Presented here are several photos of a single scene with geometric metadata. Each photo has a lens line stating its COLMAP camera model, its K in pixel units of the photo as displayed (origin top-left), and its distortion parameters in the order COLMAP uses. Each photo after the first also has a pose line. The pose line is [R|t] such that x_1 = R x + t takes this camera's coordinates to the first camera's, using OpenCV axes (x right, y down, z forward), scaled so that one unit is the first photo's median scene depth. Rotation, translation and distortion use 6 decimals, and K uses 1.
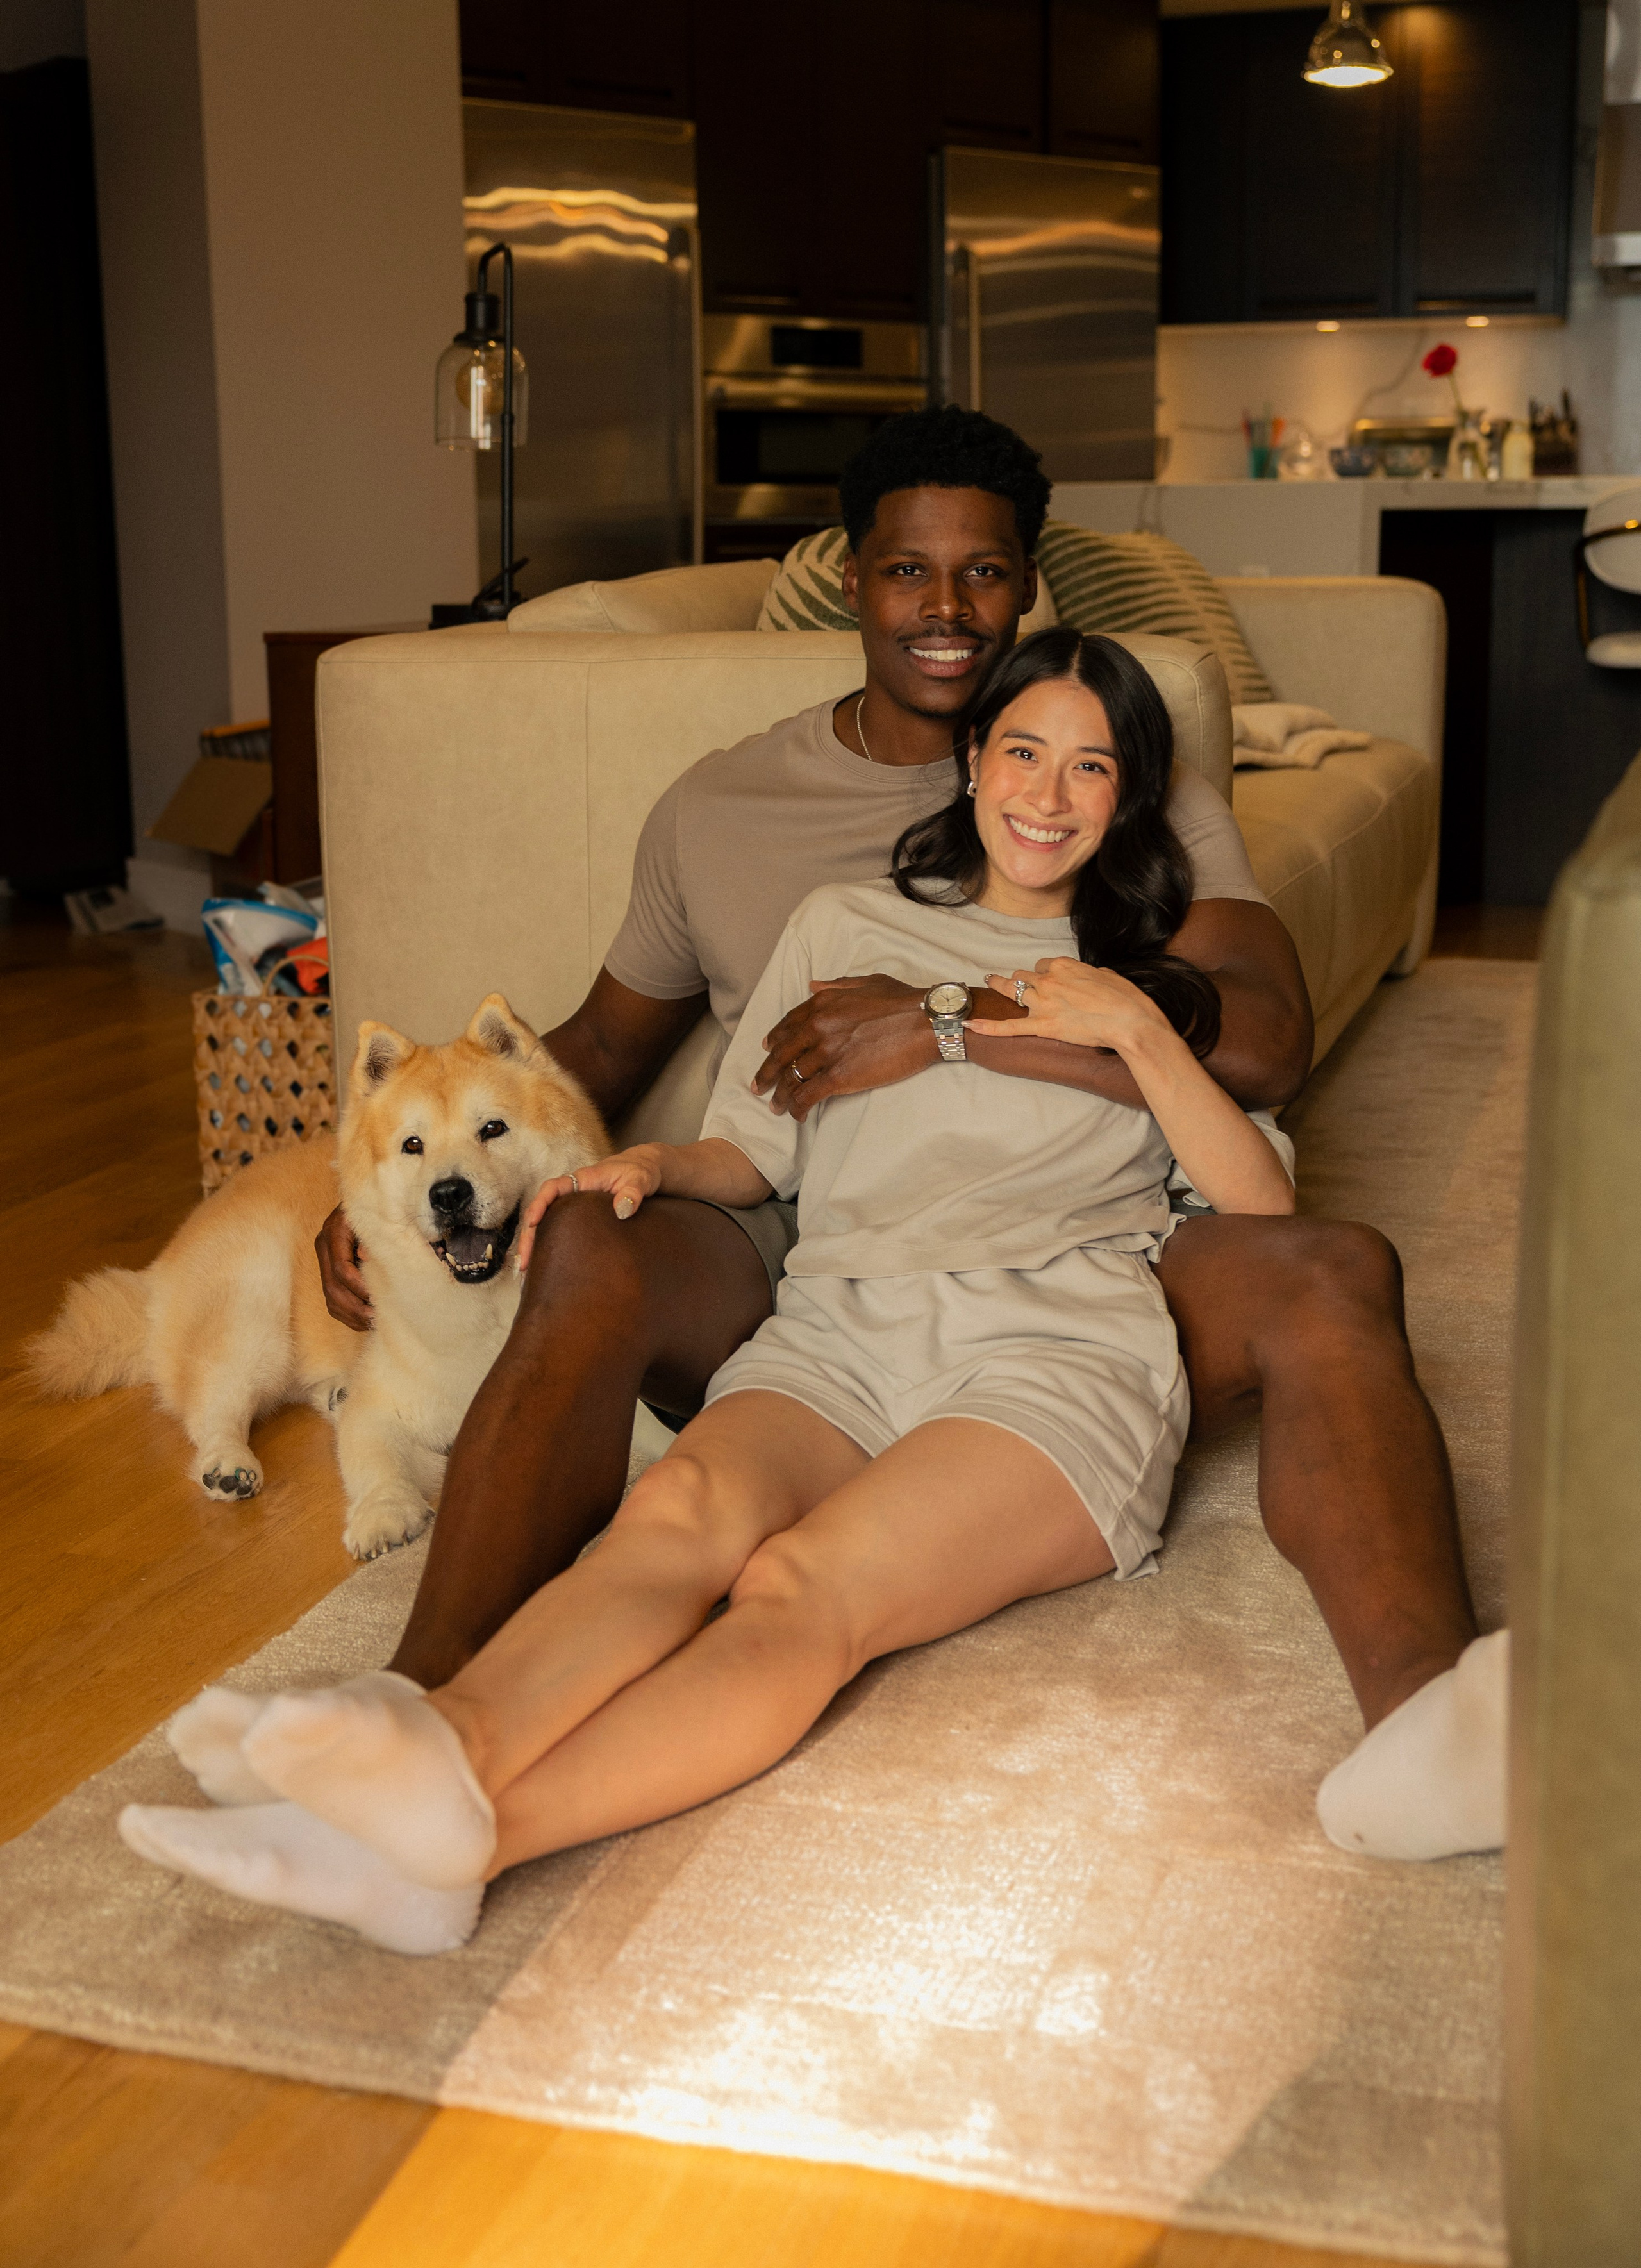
lens RADIAL K [[2681.3, 0, 821.7], [0, 2681.3, 1026.9], [0, 0, 1]] dist [-0.004576, 0.000000]
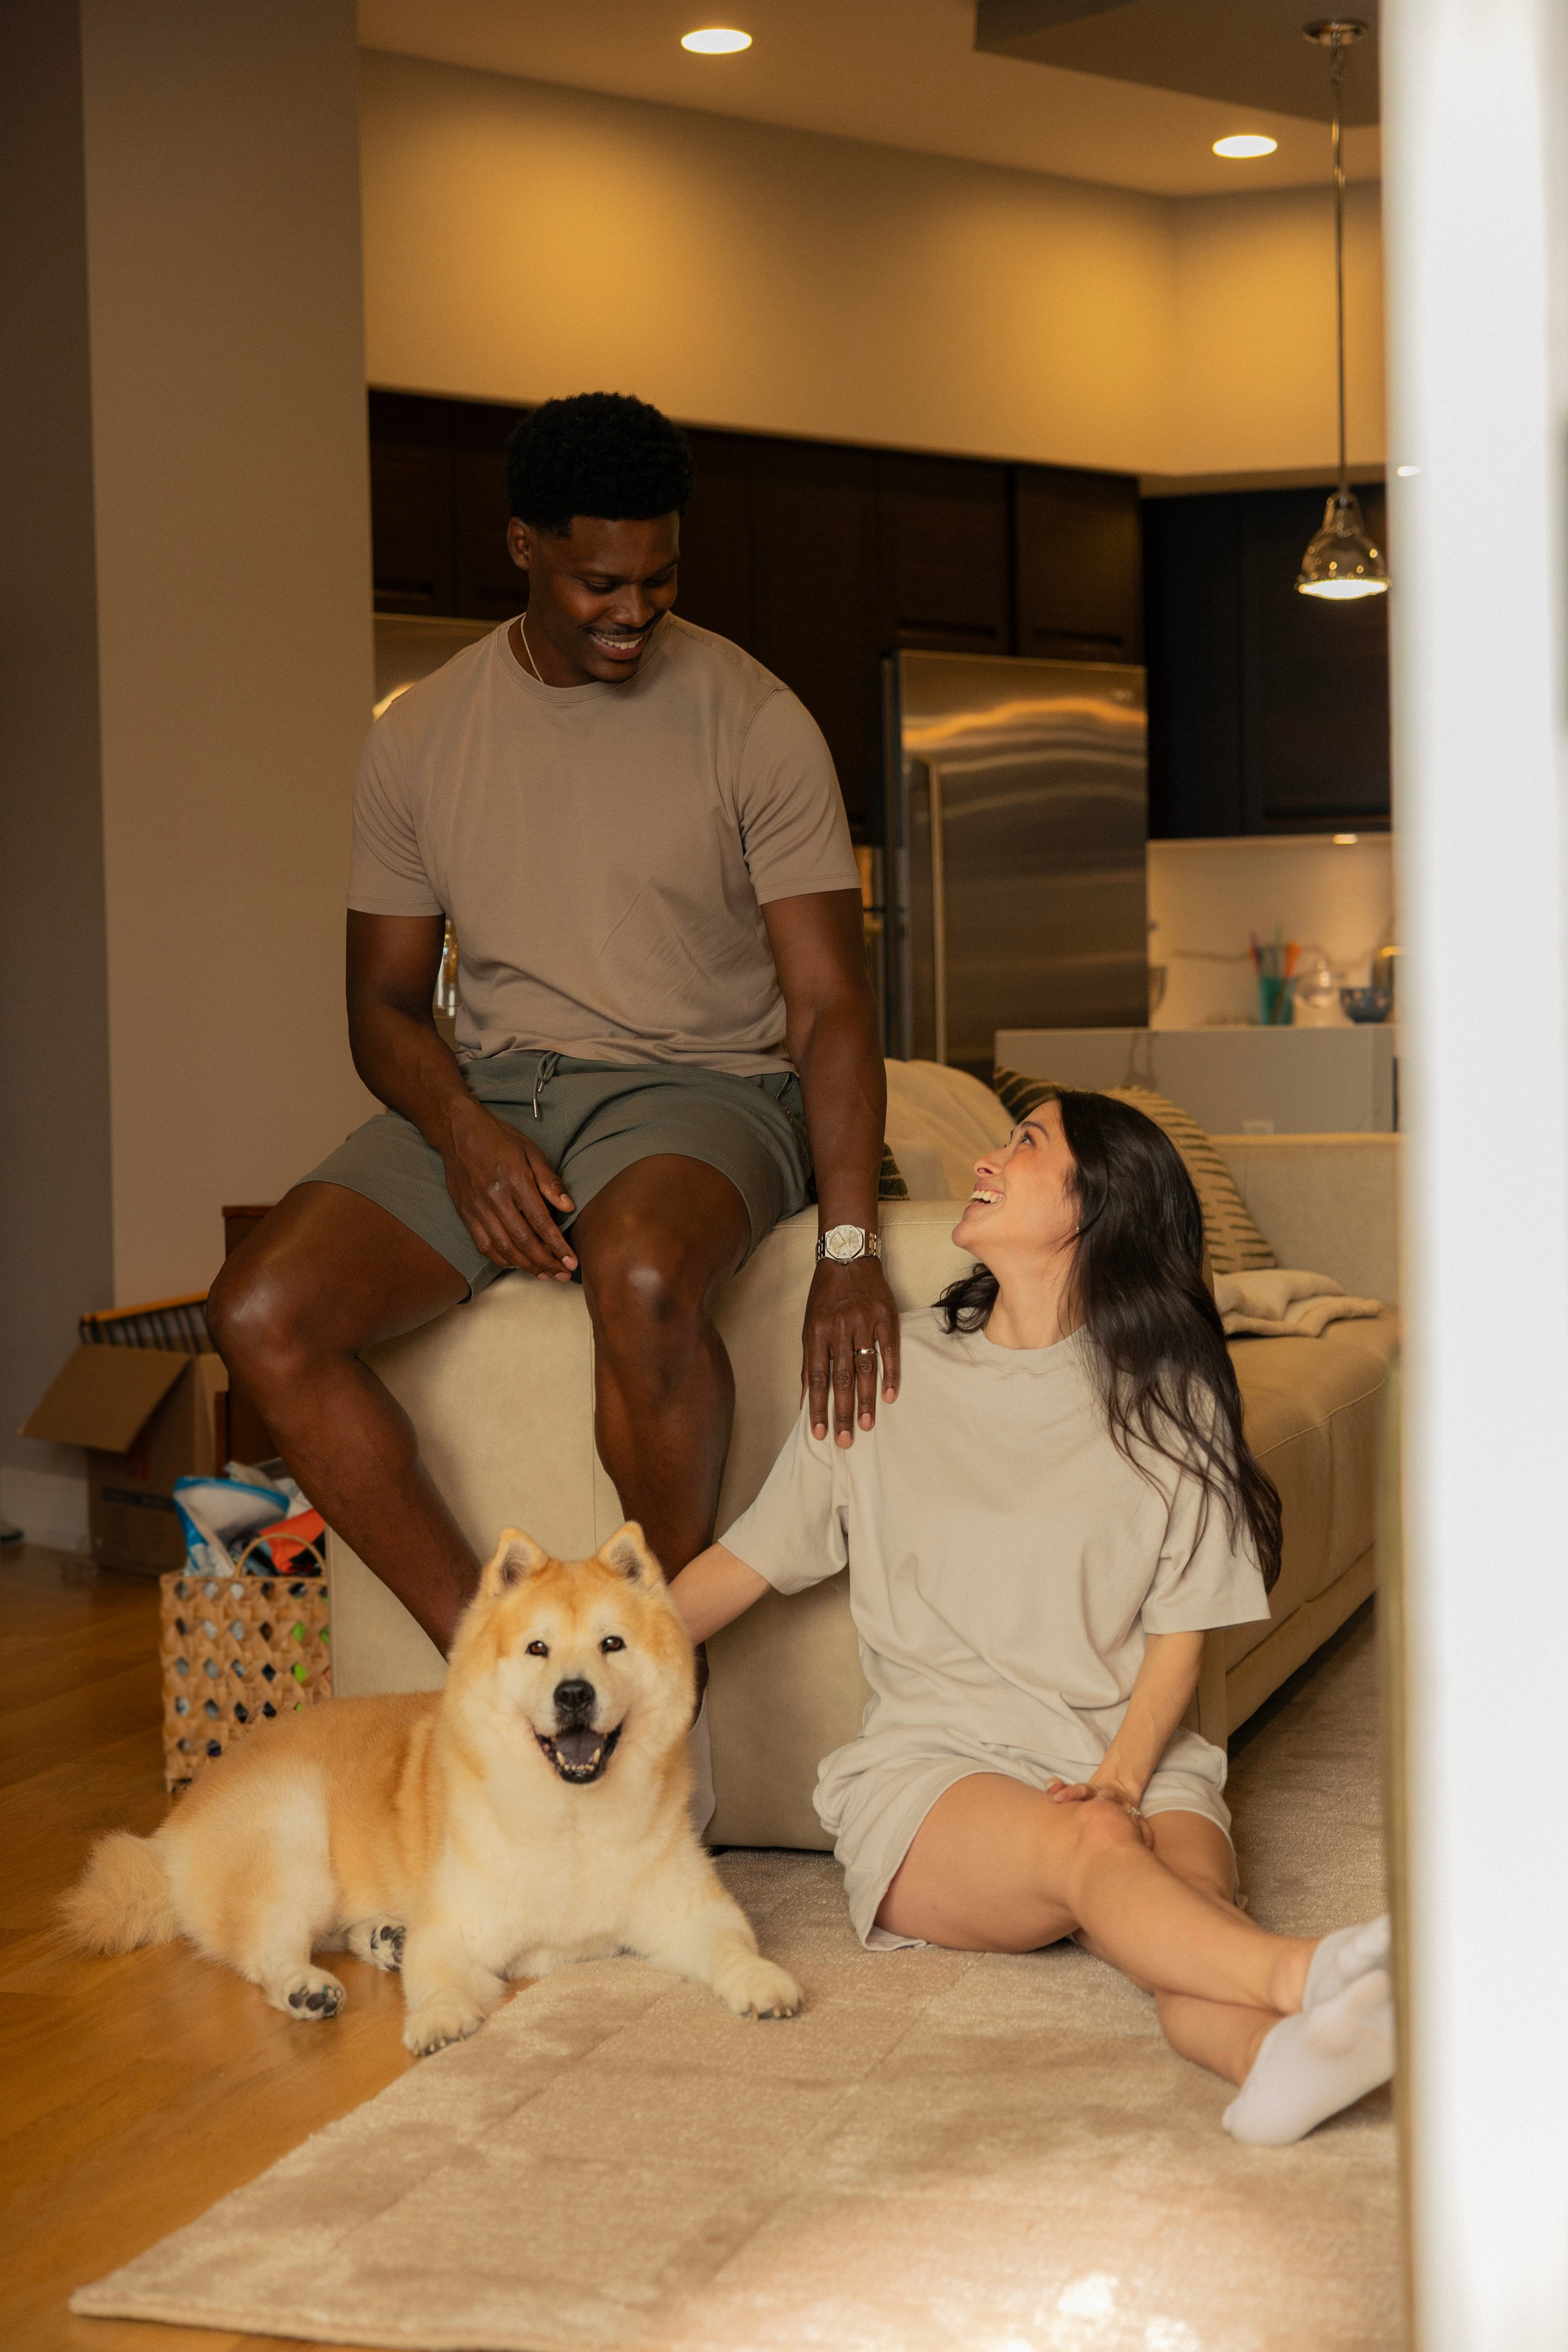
lens RADIAL K [[3593.5, 0, 785.9], [0, 3593.5, 1192.5], [0, 0, 1]] dist [0.002170, 0.000000]
pose [[0.999798, -0.009905, 0.017516, -0.030440], [0.012362, 0.989171, -0.146247, 0.043882], [-0.015878, 0.146434, 0.989093, -0.312353]]
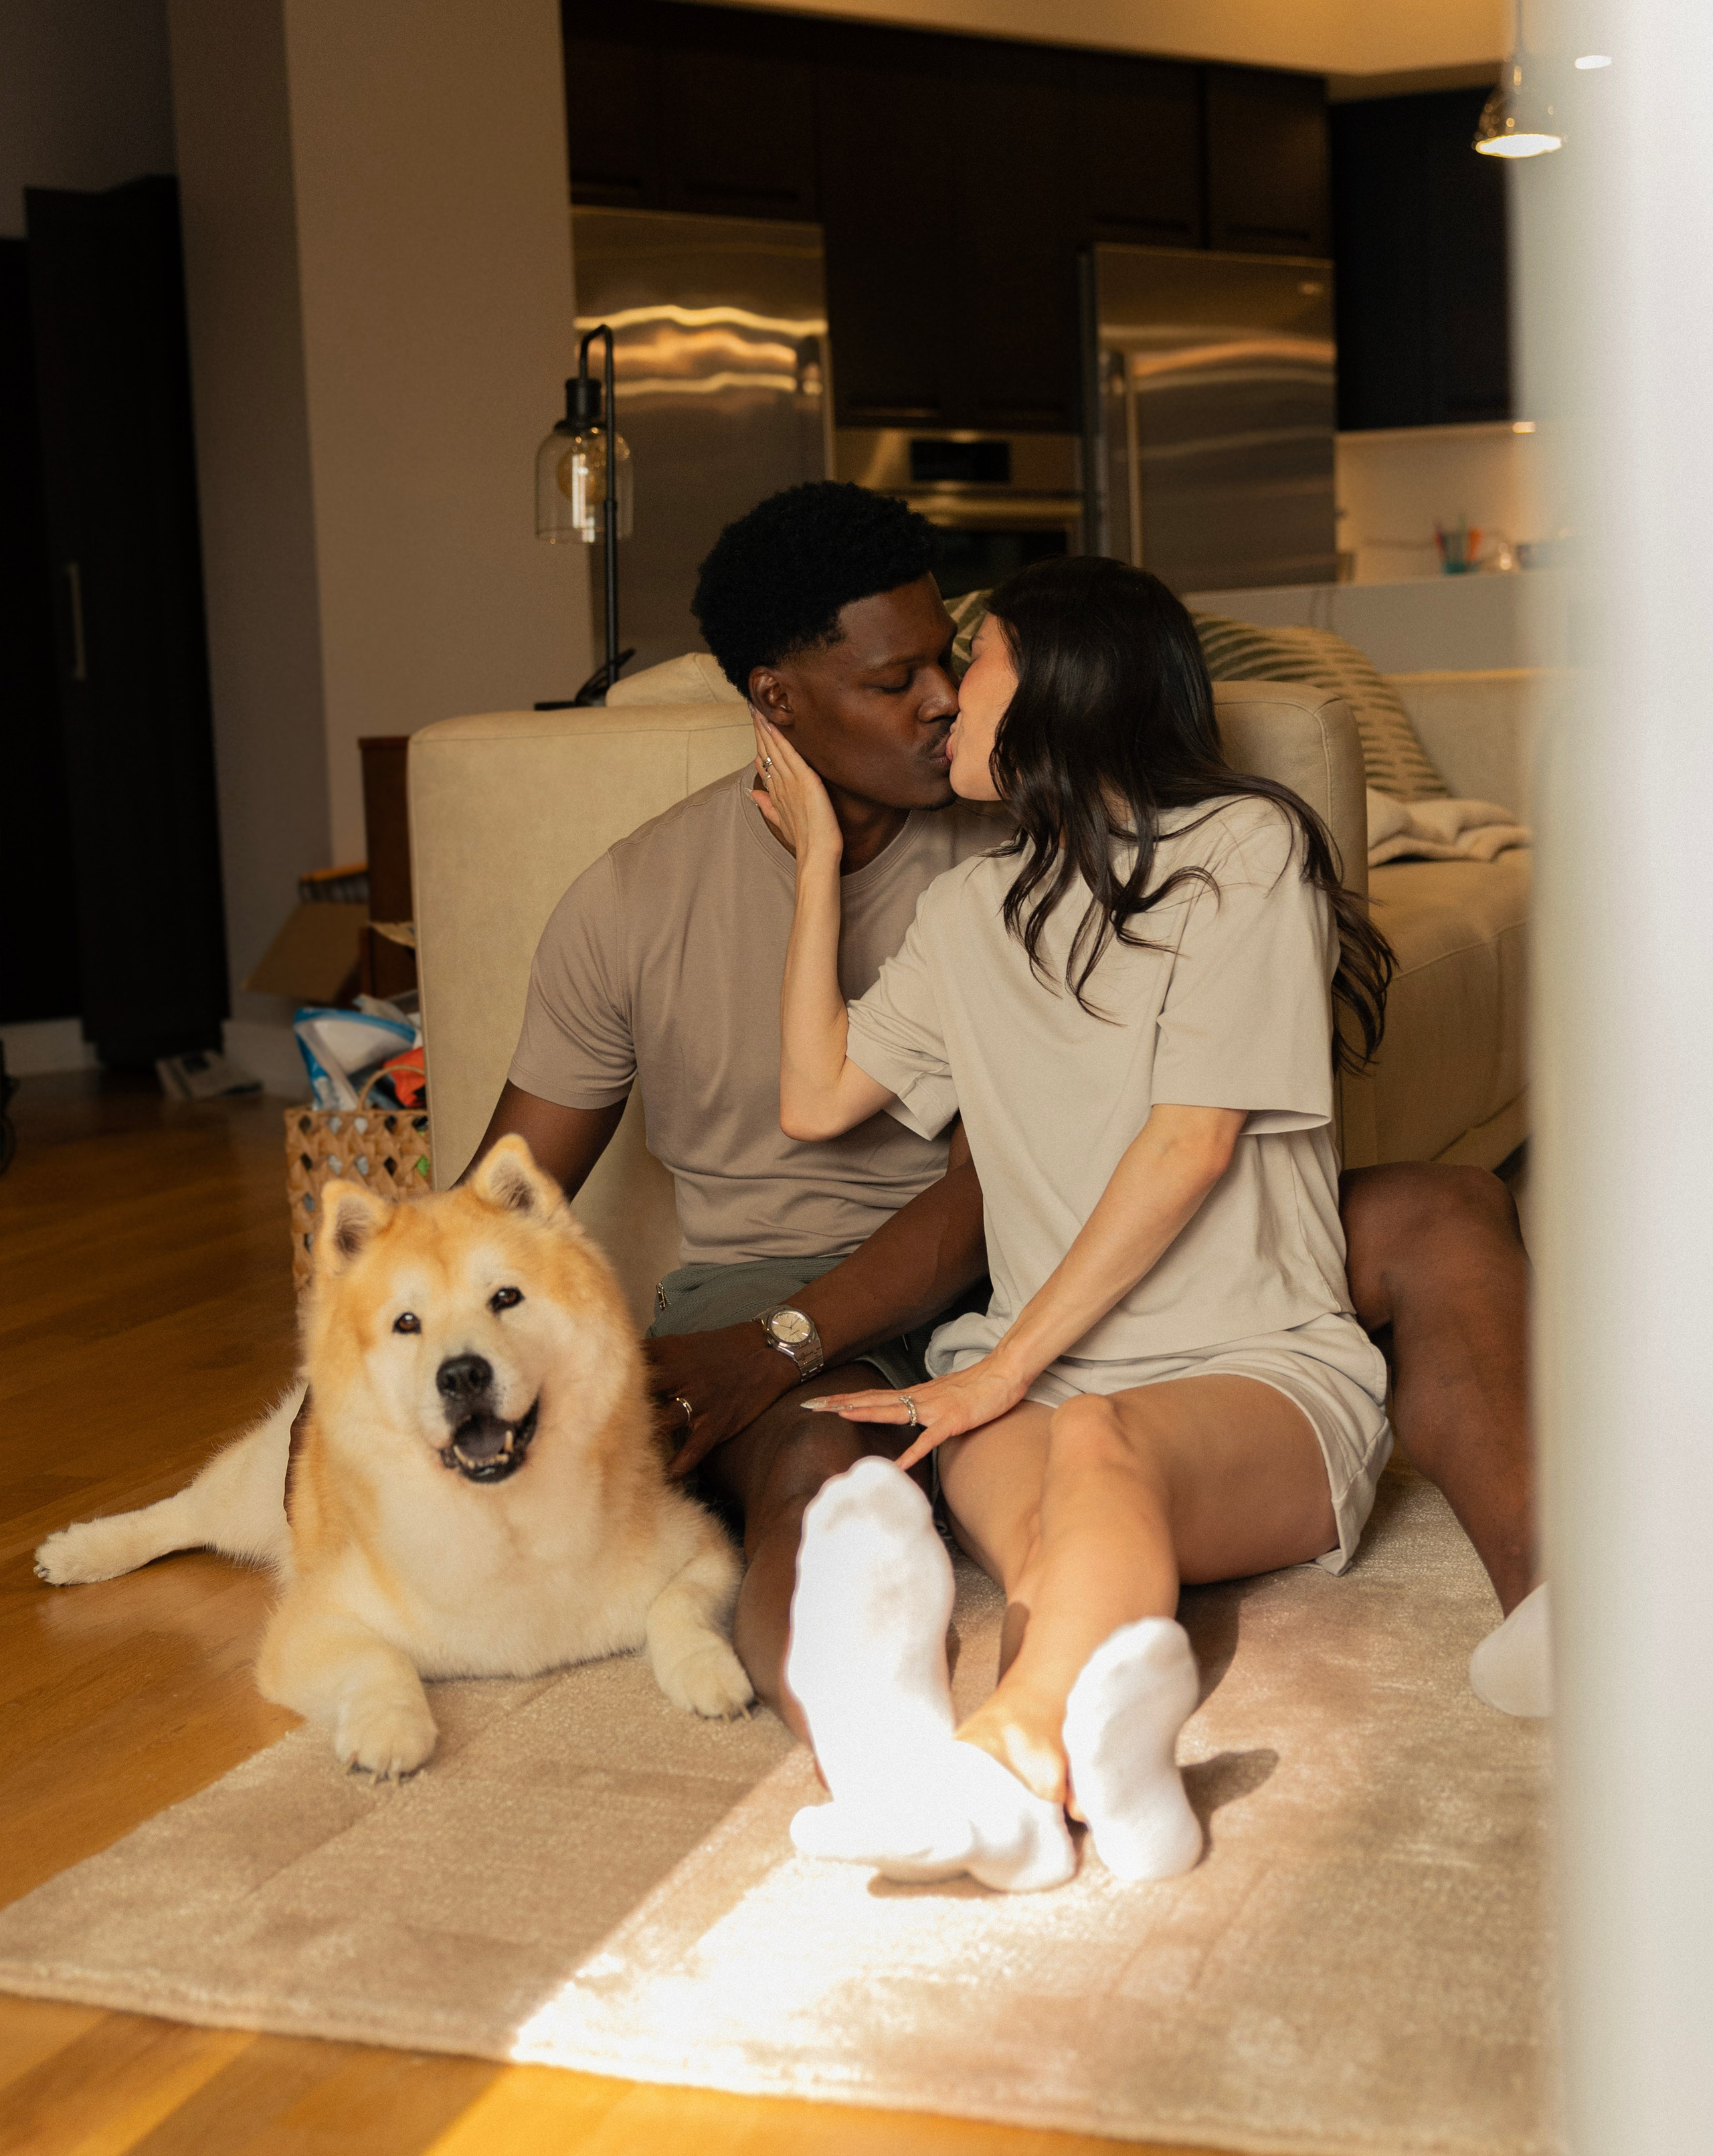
lens RADIAL K [[3019.6, 0, 860.6], [0, 3019.6, 1066.6], [0, 0, 1]] dist [-0.006749, 0.000000]
pose [[0.998623, -0.022066, -0.047603, 0.019178], [0.018977, 0.997744, -0.064396, 0.045092], [0.048916, 0.063404, 0.996788, -0.052655]]
